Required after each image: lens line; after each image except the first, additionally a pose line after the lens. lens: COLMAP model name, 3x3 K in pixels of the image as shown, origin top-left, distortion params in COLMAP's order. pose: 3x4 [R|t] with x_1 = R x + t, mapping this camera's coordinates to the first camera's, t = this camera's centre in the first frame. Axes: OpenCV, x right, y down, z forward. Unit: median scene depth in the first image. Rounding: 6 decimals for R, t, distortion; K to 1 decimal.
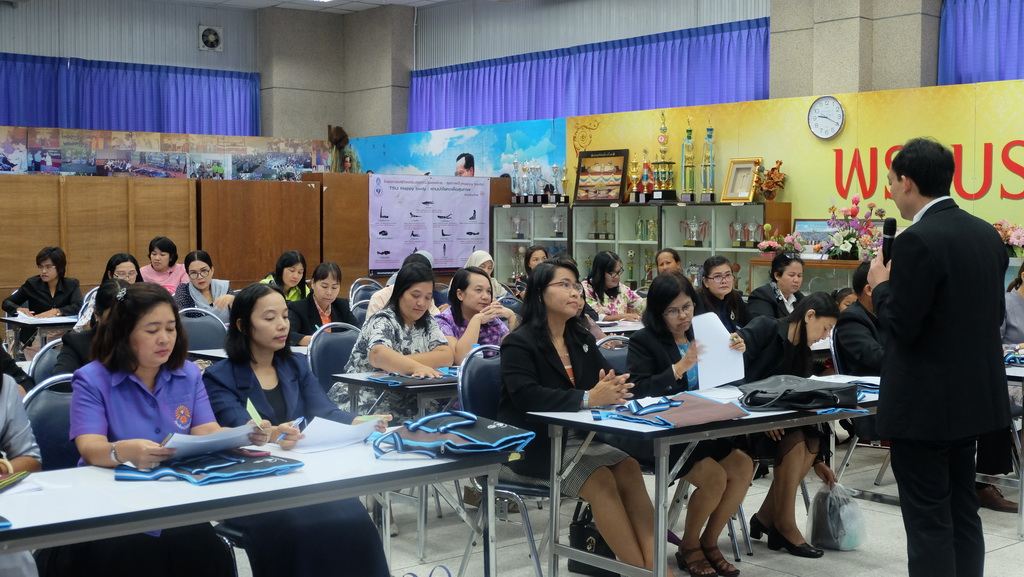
lens RADIAL K [[1284.3, 0, 512.0], [0, 1284.3, 288.5], [0, 0, 1]] dist [-0.008093, -0.009003]
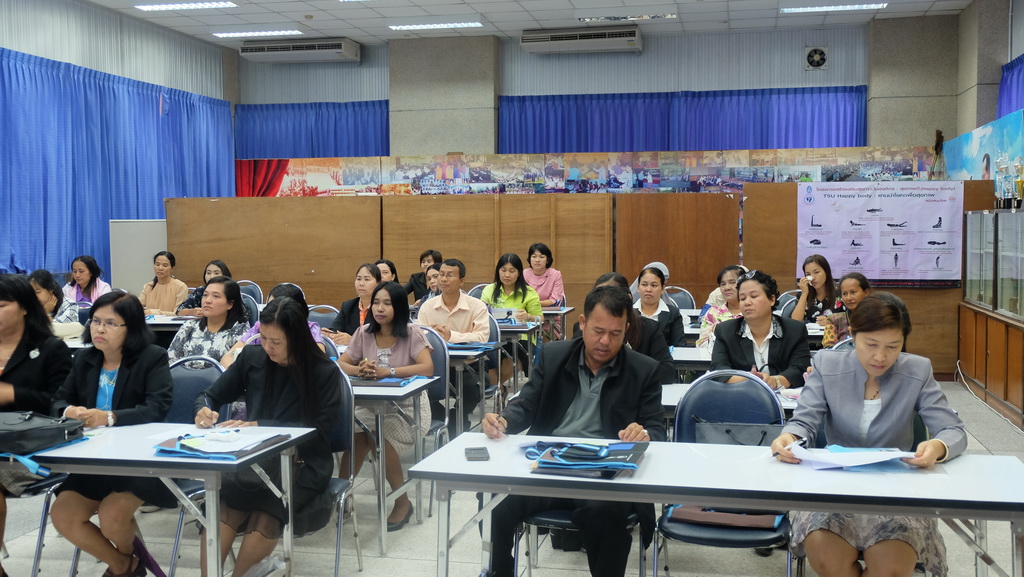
lens RADIAL K [[1062.3, 0, 514.7], [0, 1062.3, 279.2], [0, 0, 1]] dist [0.029229, 0.031587]
pose [[0.621501, 0.037953, -0.782494, 0.343121], [-0.037625, 0.999119, 0.018575, -0.018428], [0.782510, 0.017897, 0.622381, 0.271696]]
